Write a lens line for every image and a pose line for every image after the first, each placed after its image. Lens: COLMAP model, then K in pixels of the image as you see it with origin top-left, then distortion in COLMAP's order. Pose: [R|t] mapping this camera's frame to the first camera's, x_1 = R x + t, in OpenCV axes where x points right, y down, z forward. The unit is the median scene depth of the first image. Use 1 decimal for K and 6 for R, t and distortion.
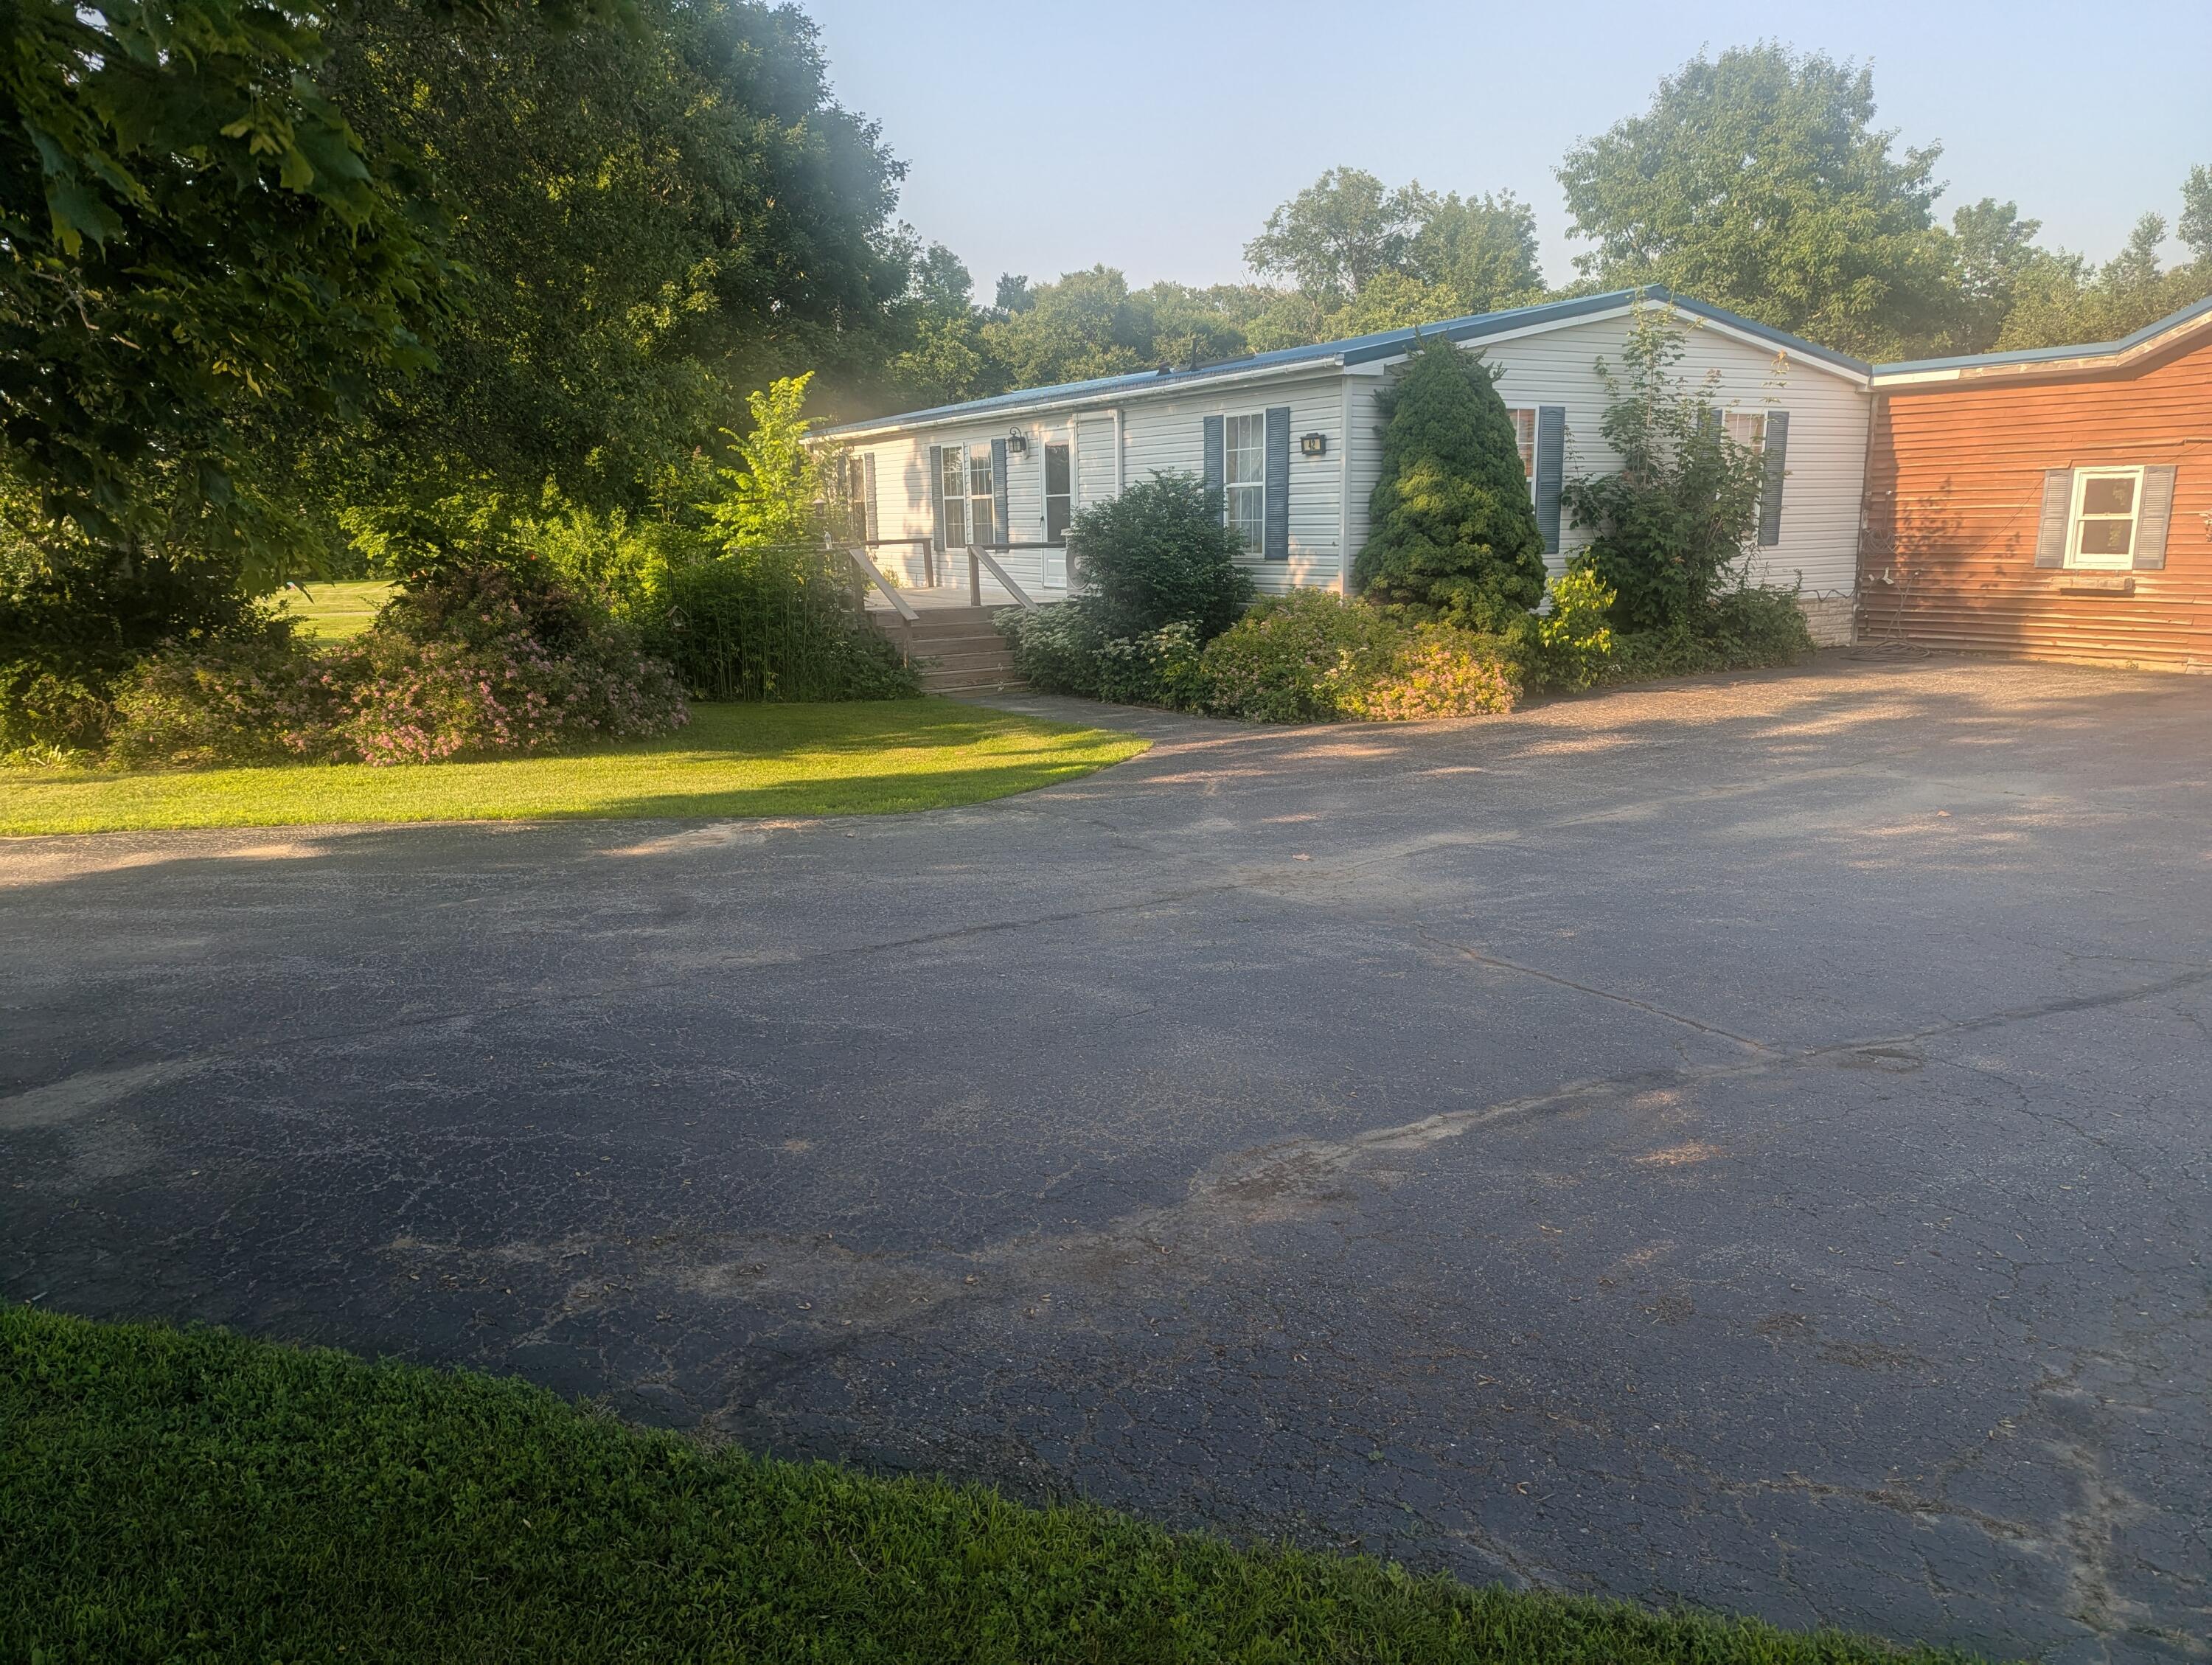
lens RADIAL K [[1554.8, 0, 1110.0], [0, 1554.8, 847.3], [0, 0, 1]] dist [0.080862, -0.068877]
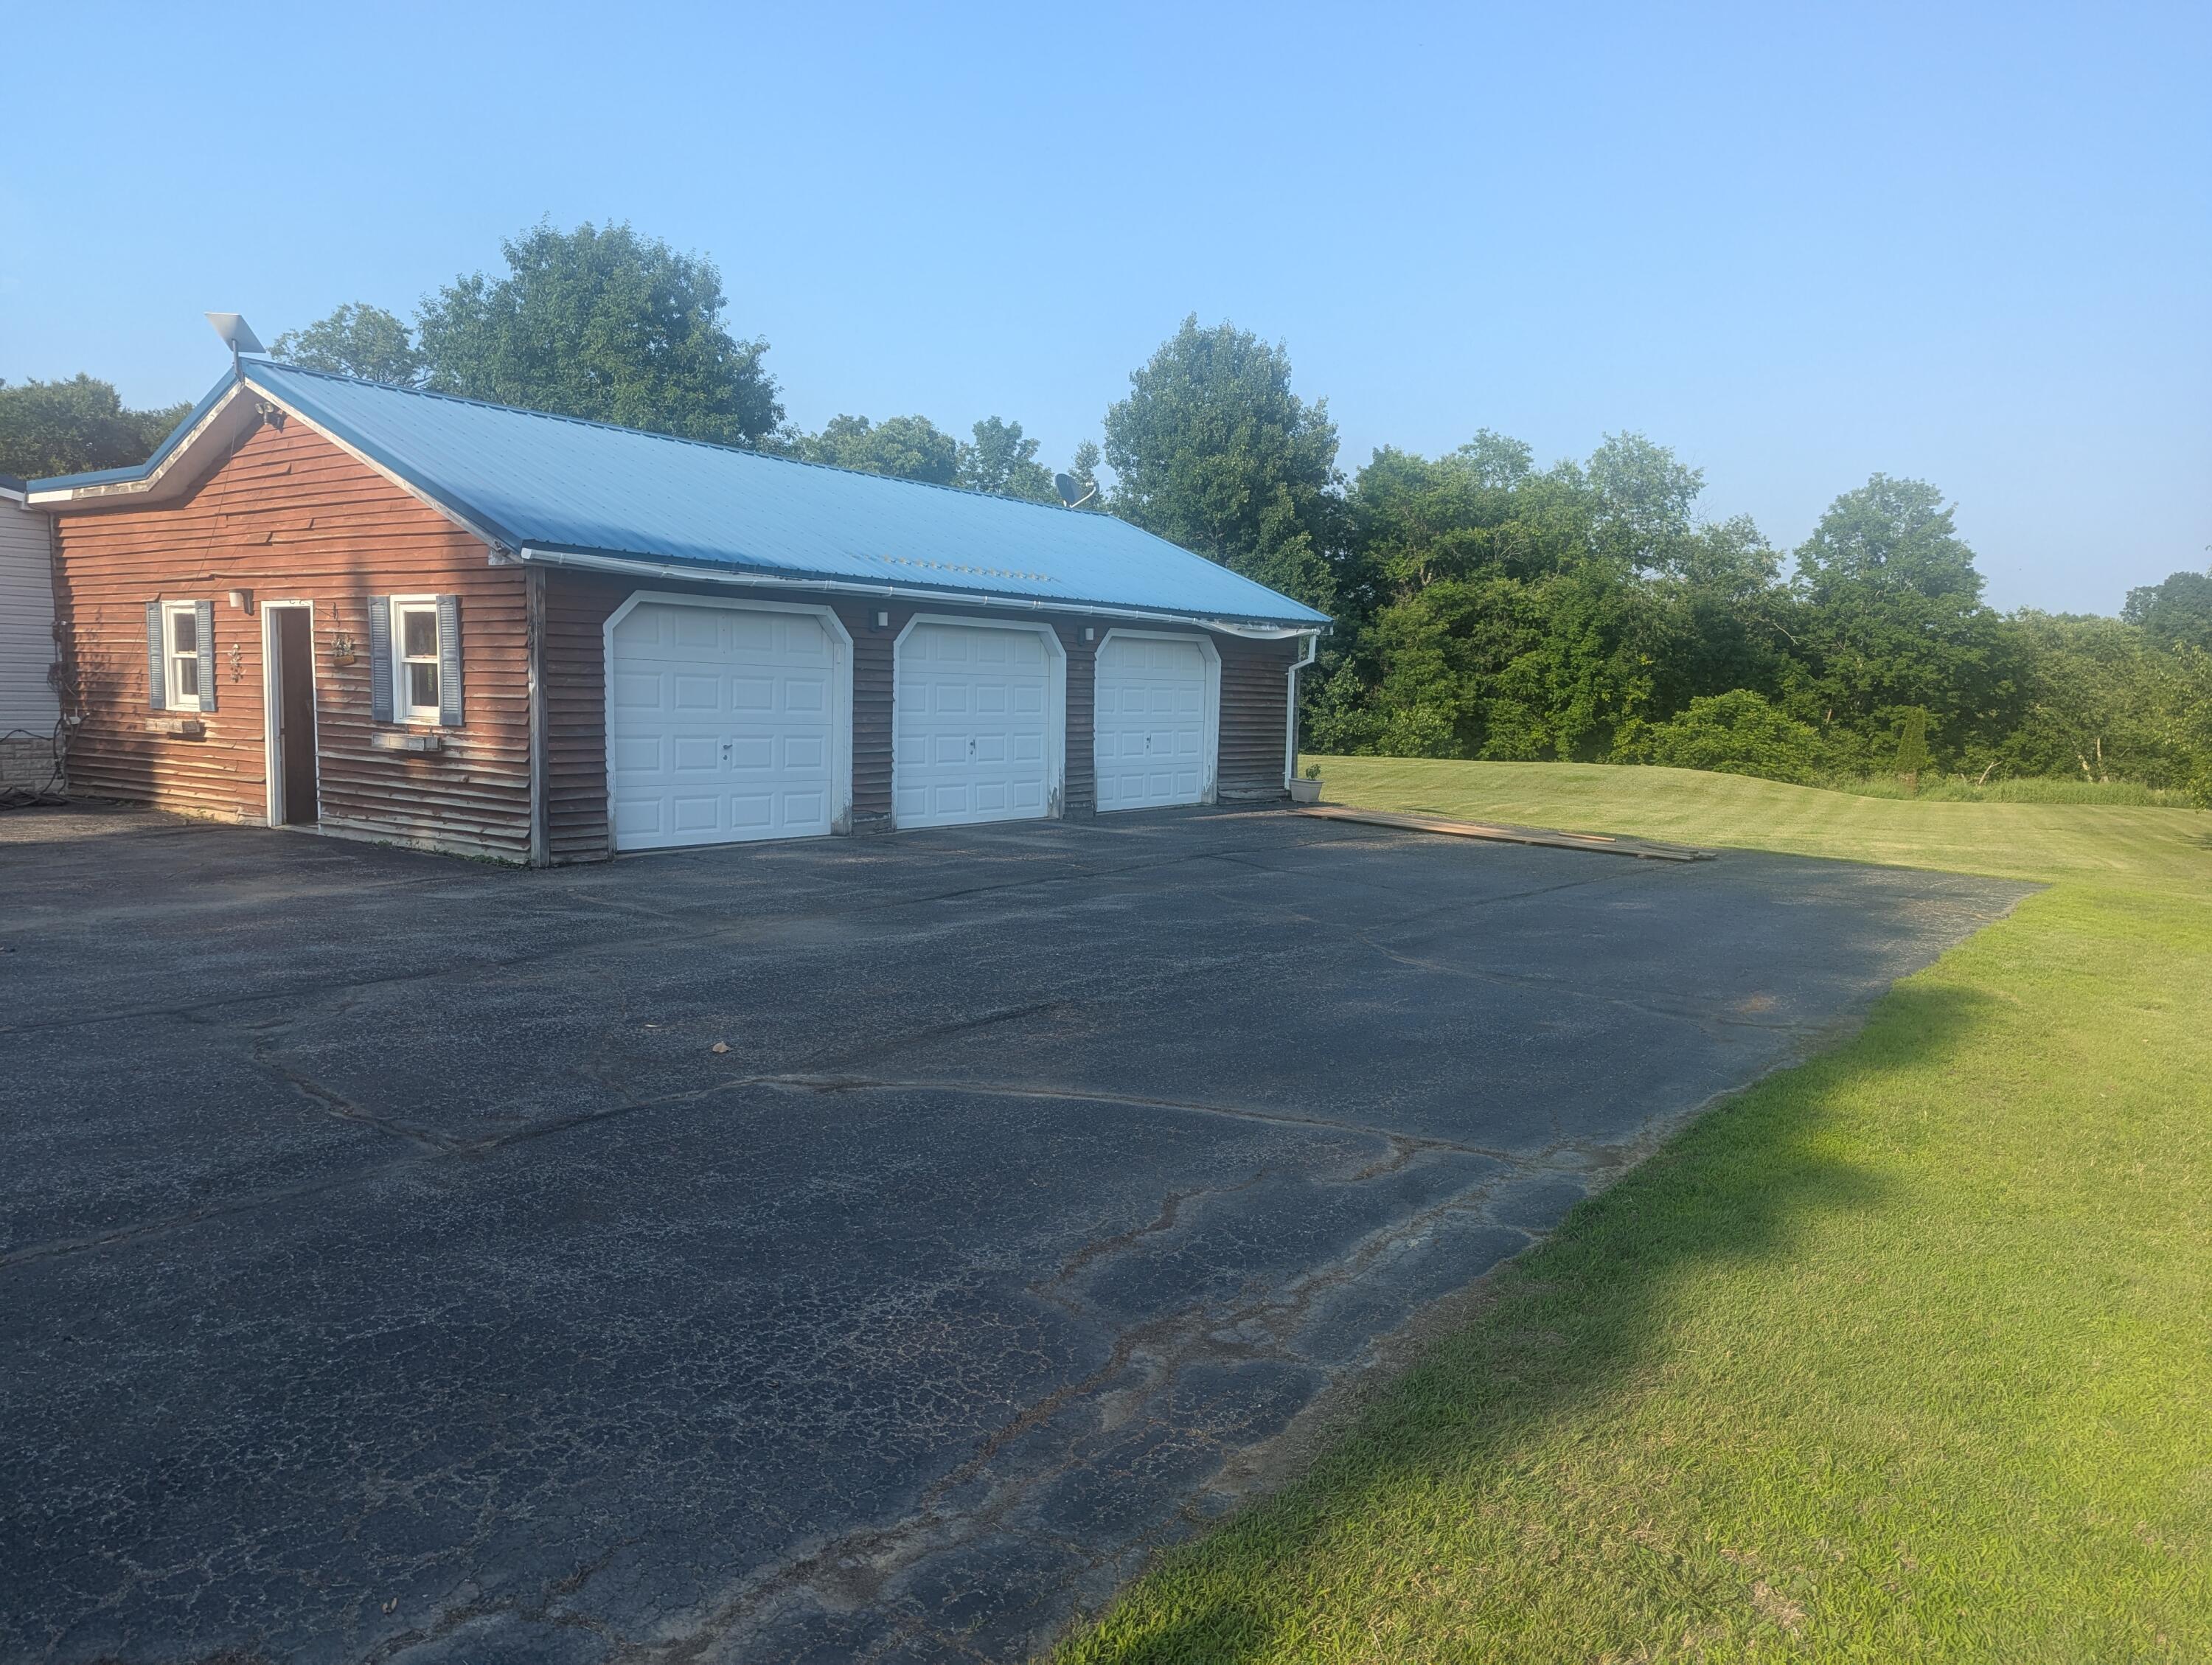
lens RADIAL K [[1556.8, 0, 1105.0], [0, 1556.8, 842.8], [0, 0, 1]] dist [0.080835, -0.079351]
pose [[0.918018, -0.003955, 0.396519, 0.708241], [0.046593, 0.994099, -0.097957, 0.013438], [-0.393792, 0.108401, 0.912785, -0.030333]]
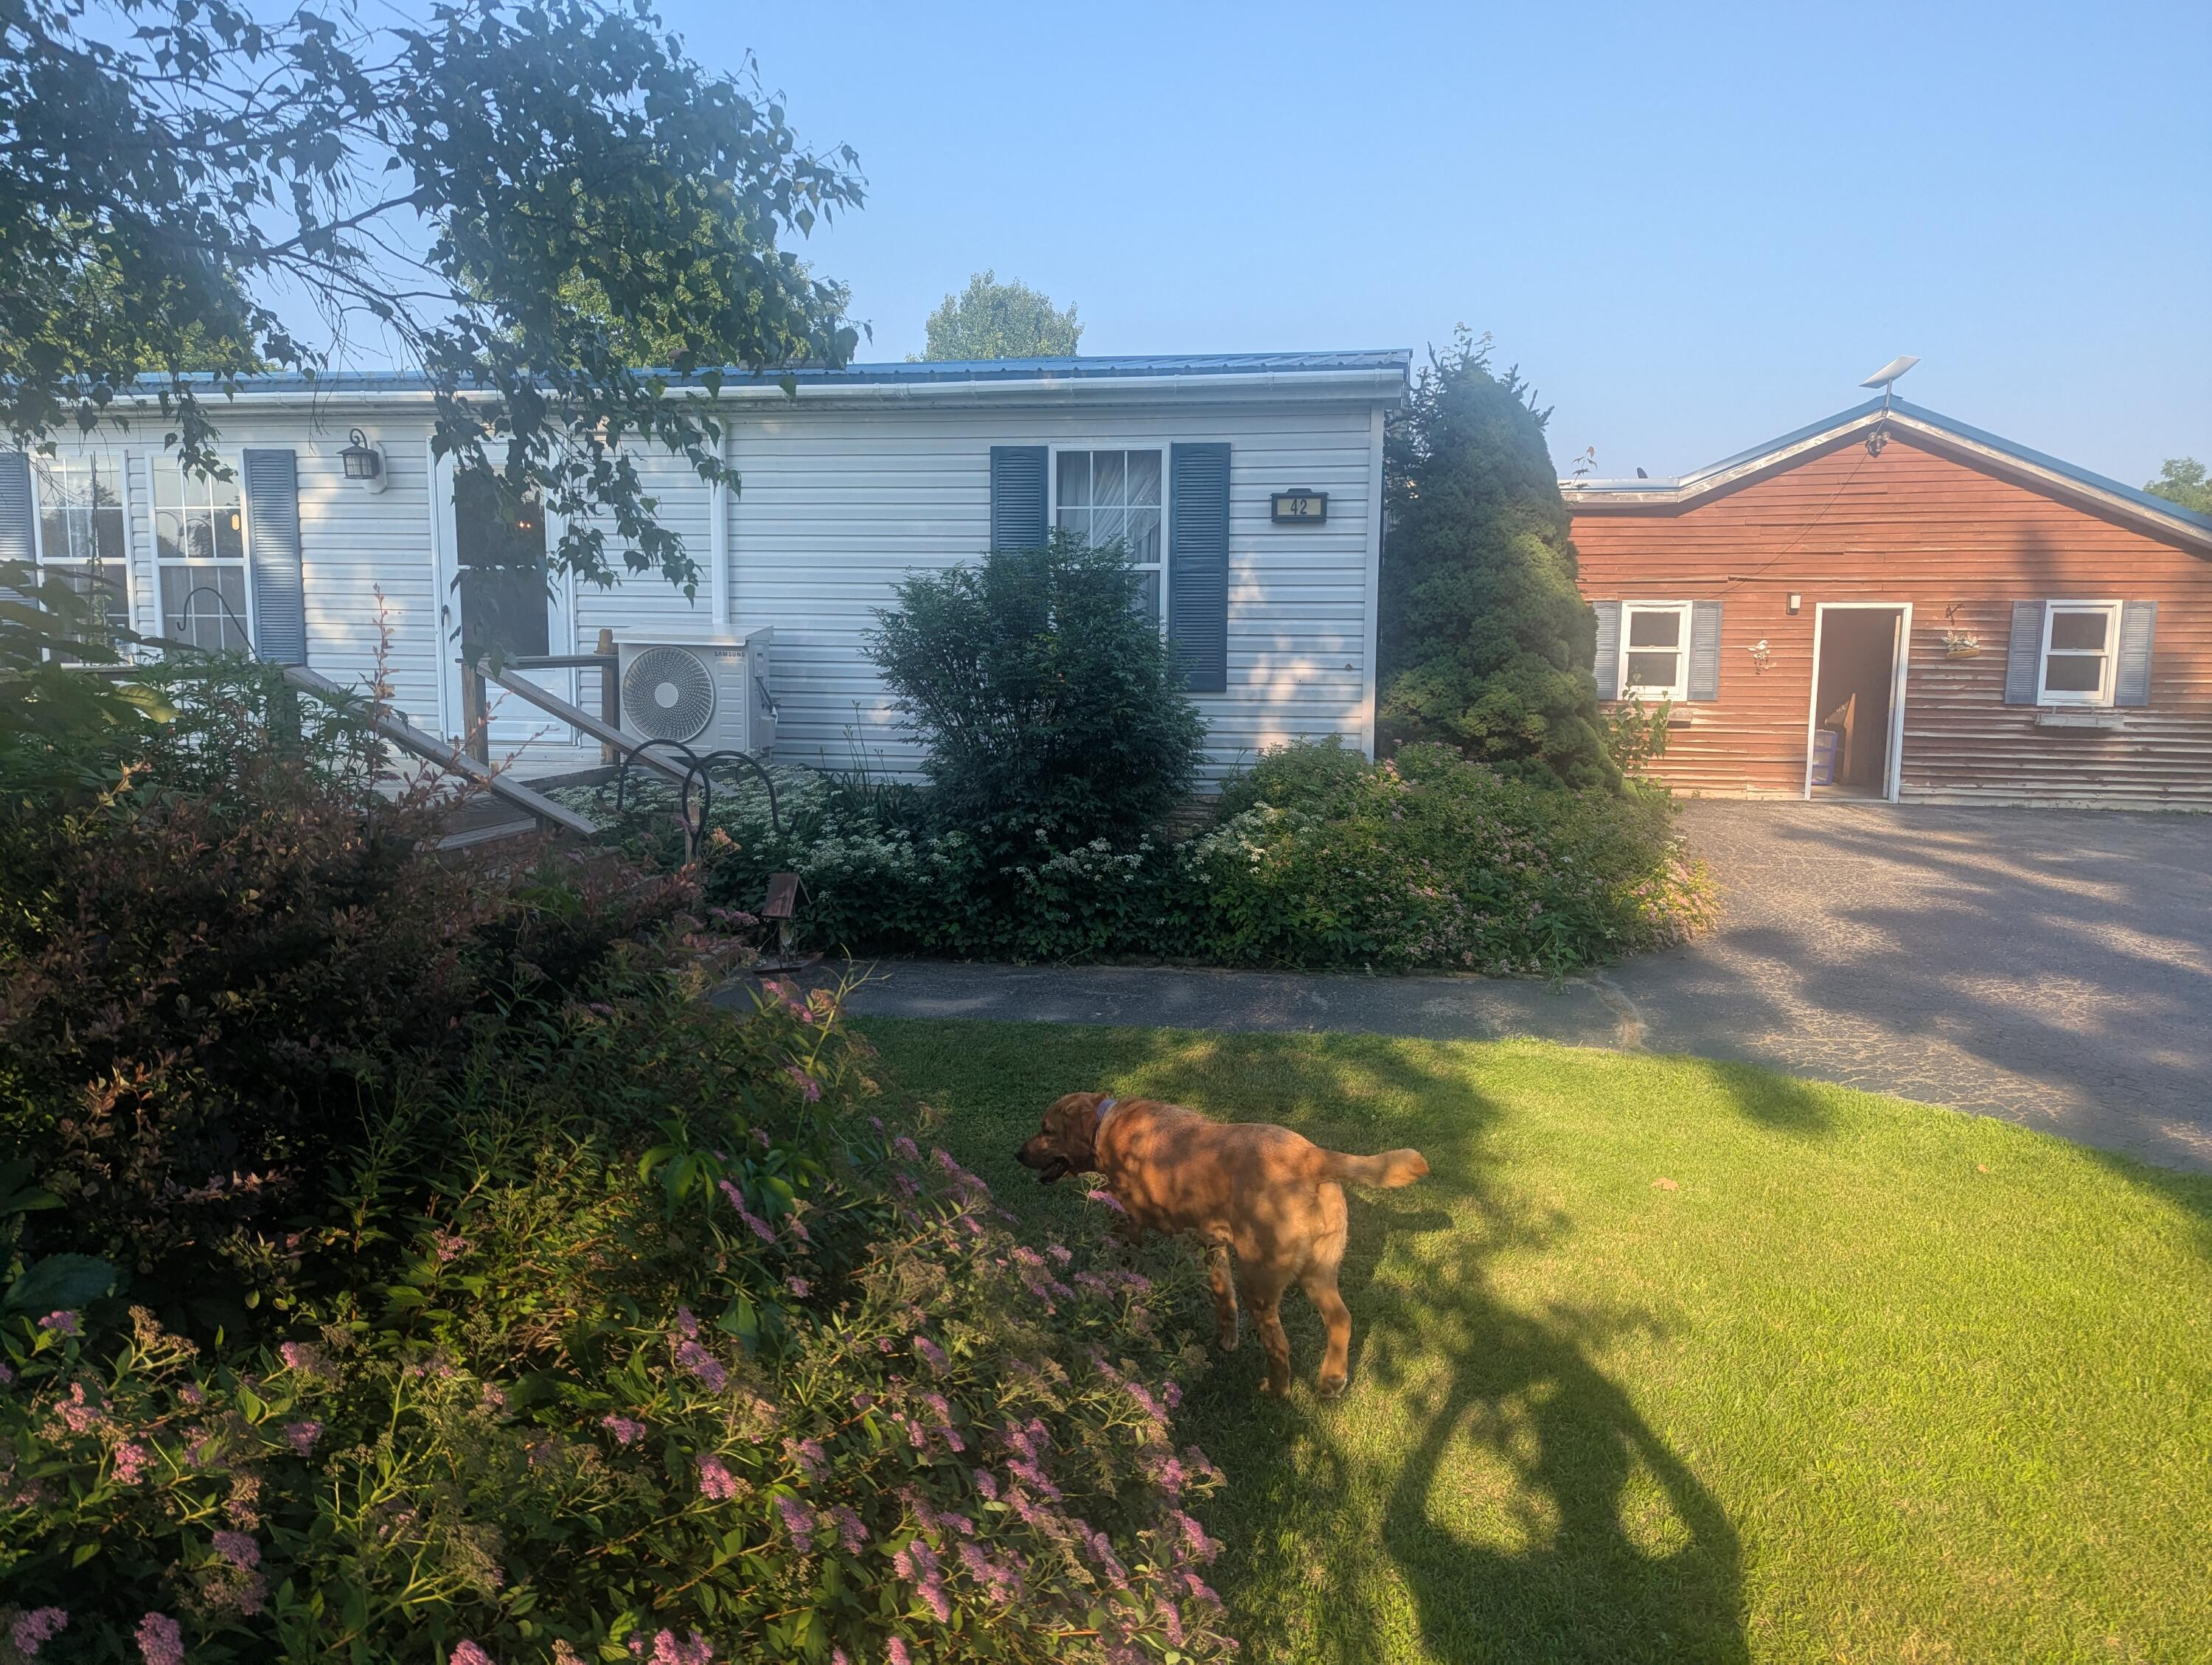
lens RADIAL K [[1547.4, 0, 1095.3], [0, 1547.4, 835.7], [0, 0, 1]] dist [0.075148, -0.075339]
pose [[0.662829, -0.073624, 0.745143, -0.336335], [0.135336, 0.990544, -0.022516, -0.110449], [-0.736439, 0.115769, 0.666525, 0.580821]]
